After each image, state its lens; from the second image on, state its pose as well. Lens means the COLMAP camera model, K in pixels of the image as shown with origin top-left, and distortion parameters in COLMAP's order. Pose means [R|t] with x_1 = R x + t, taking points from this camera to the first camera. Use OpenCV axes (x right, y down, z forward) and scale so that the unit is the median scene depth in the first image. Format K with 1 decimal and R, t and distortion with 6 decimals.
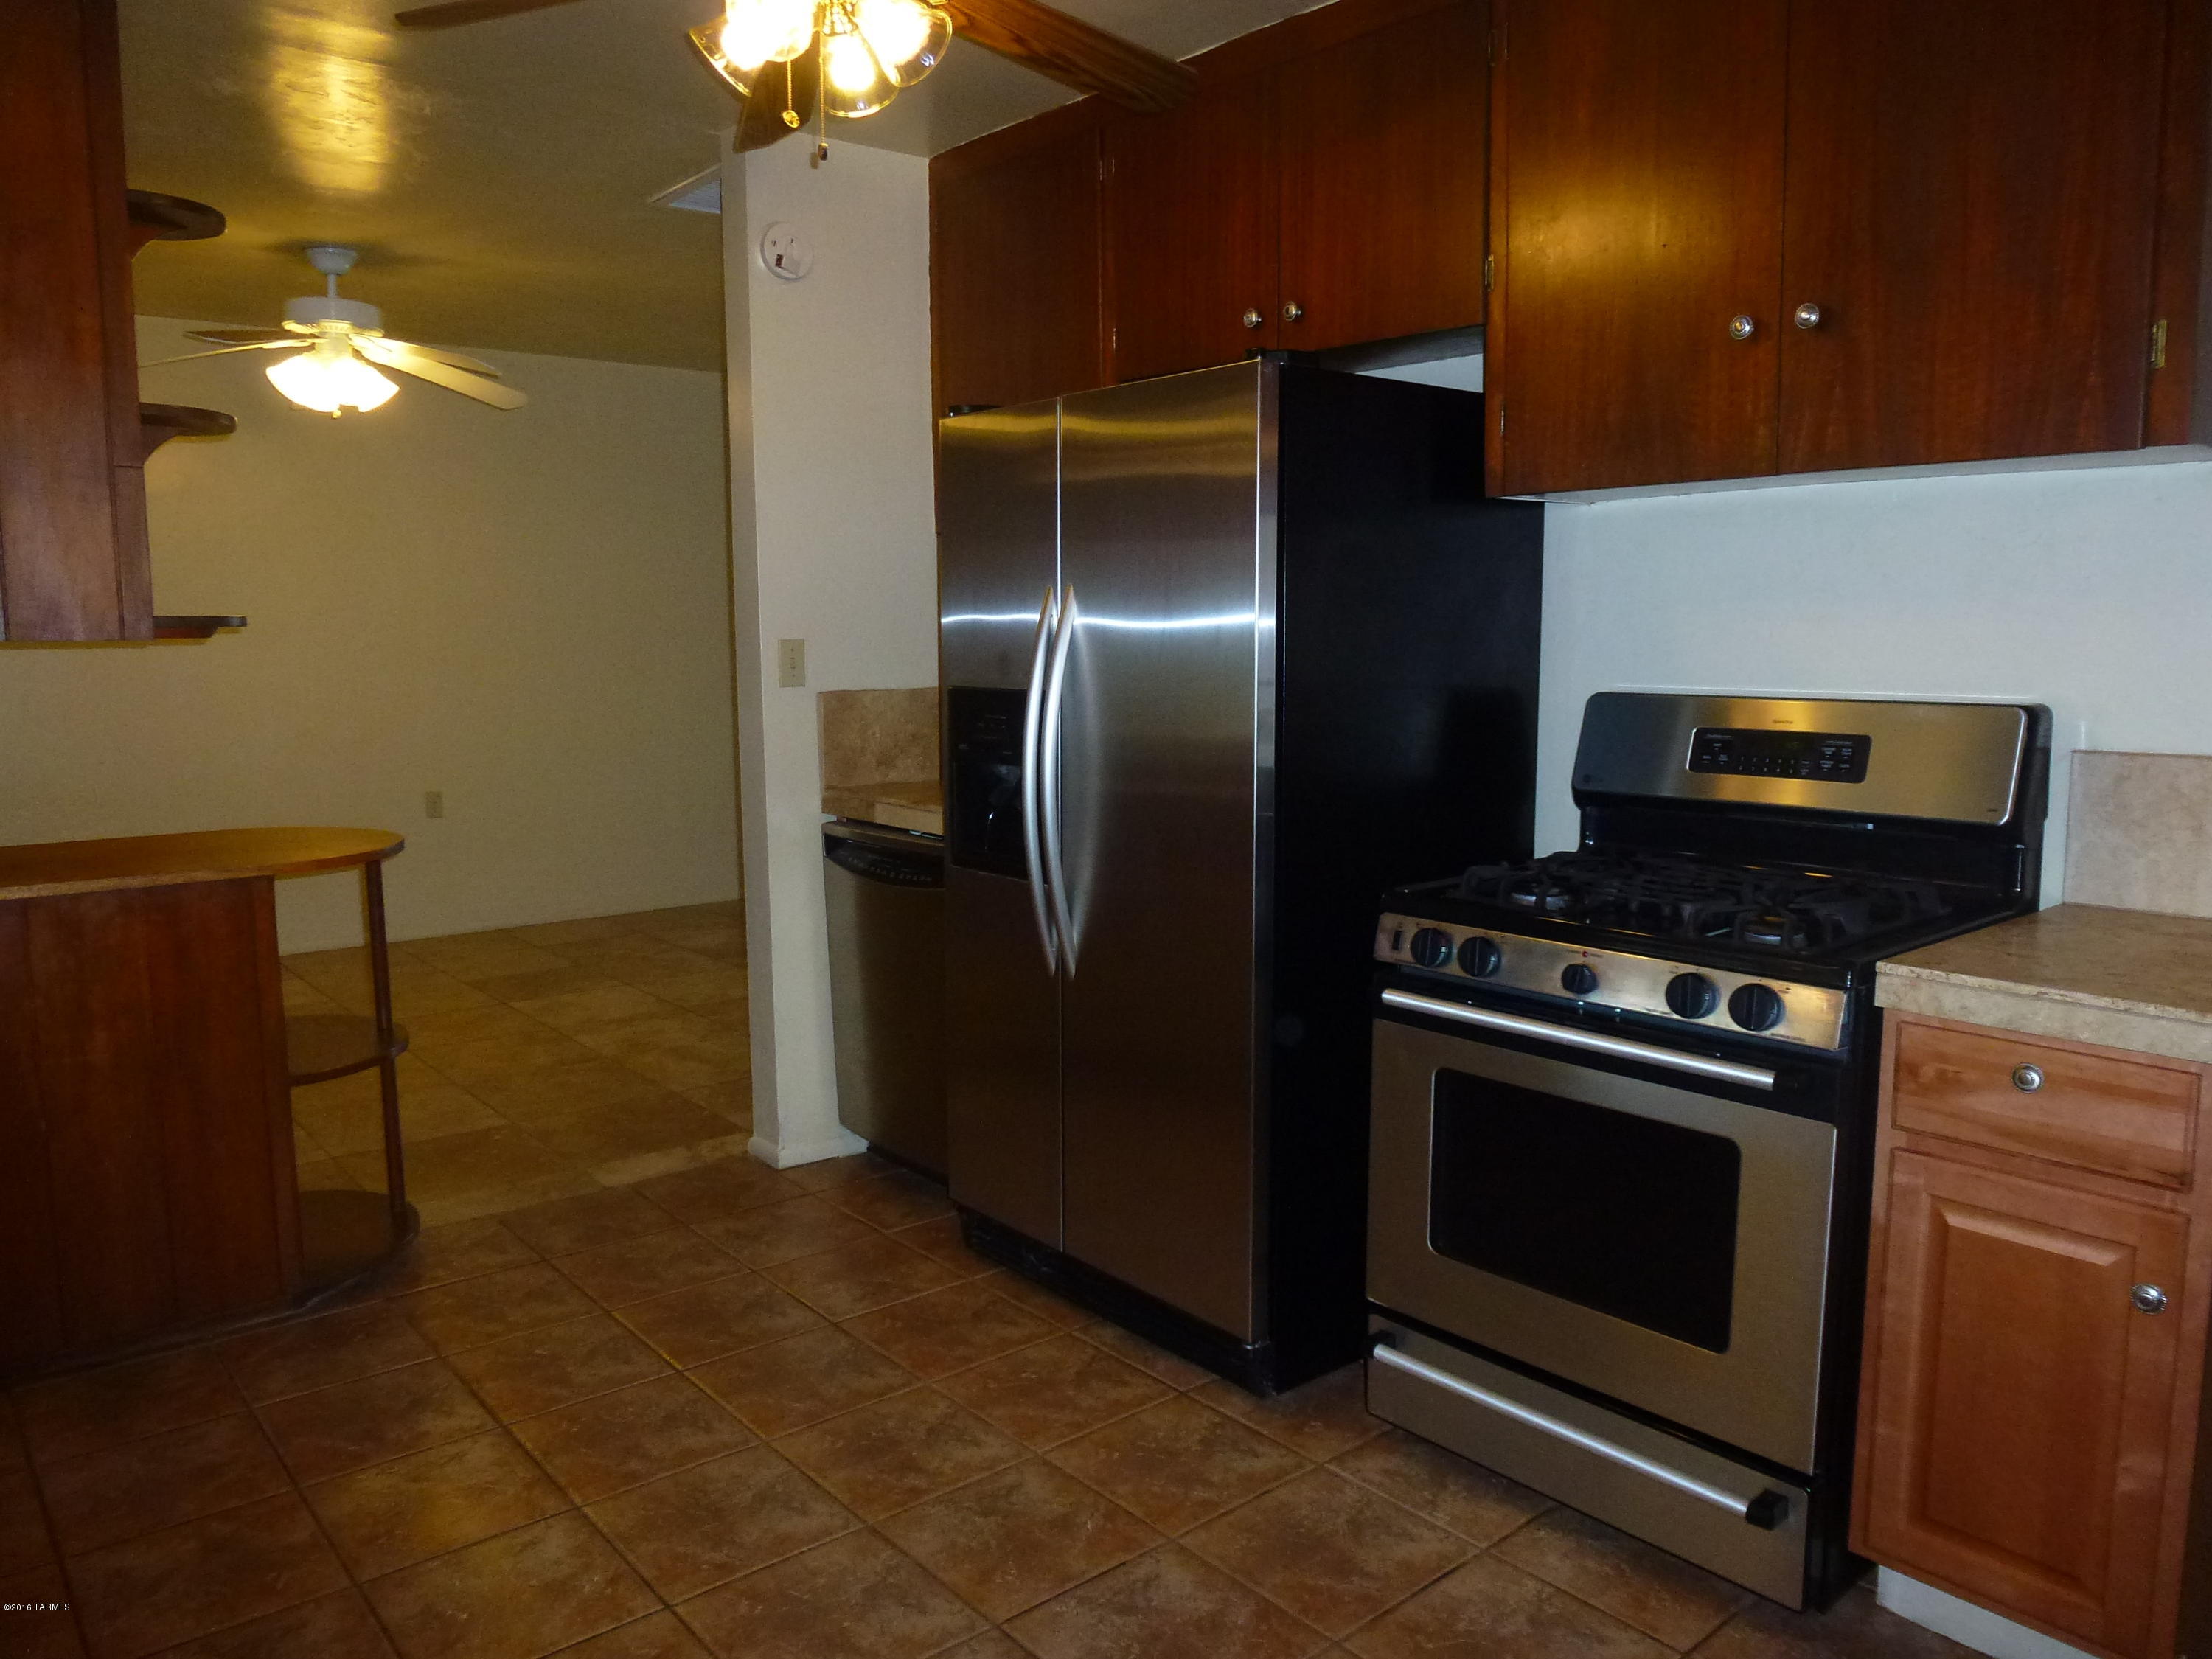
lens RADIAL K [[1598.2, 0, 1107.5], [0, 1598.2, 825.8], [0, 0, 1]] dist [-0.054255, 0.017831]
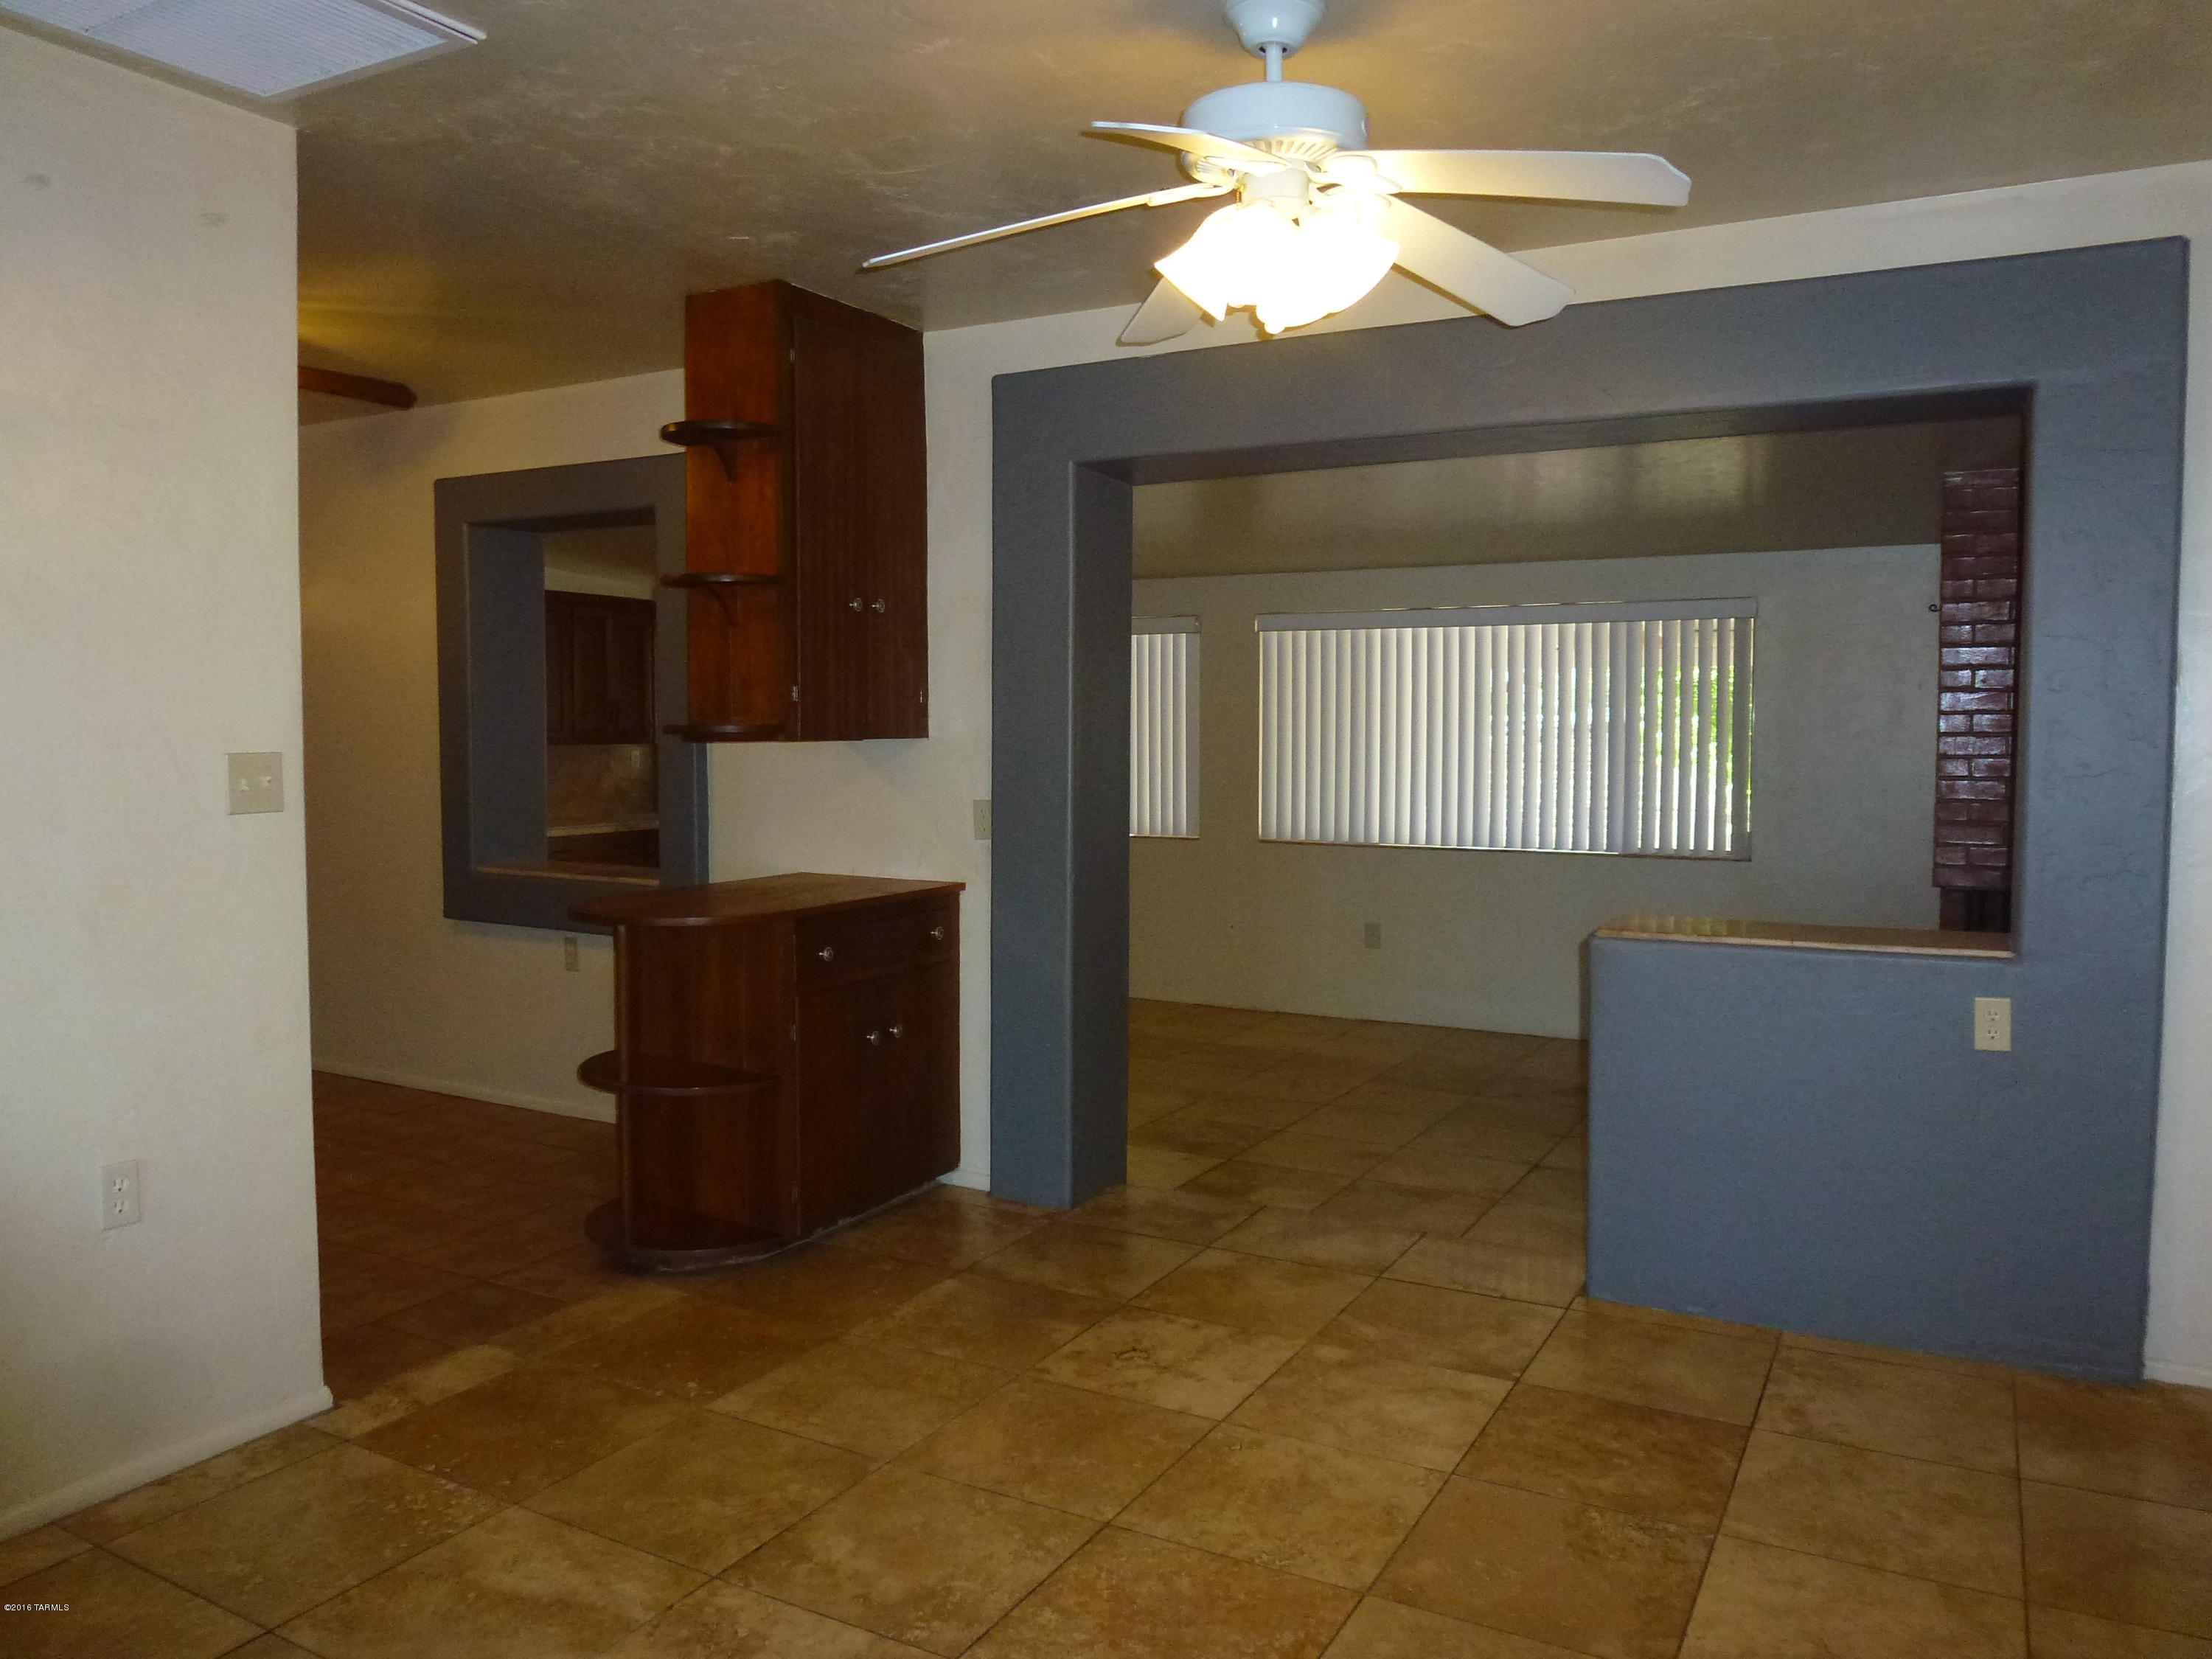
lens RADIAL K [[1598.2, 0, 1106.6], [0, 1598.2, 823.9], [0, 0, 1]] dist [-0.054255, 0.017831]
pose [[-0.931521, 0.030332, -0.362419, -0.293797], [-0.042572, 0.980571, 0.191489, -0.231630], [0.361186, 0.193805, -0.912132, 1.701461]]
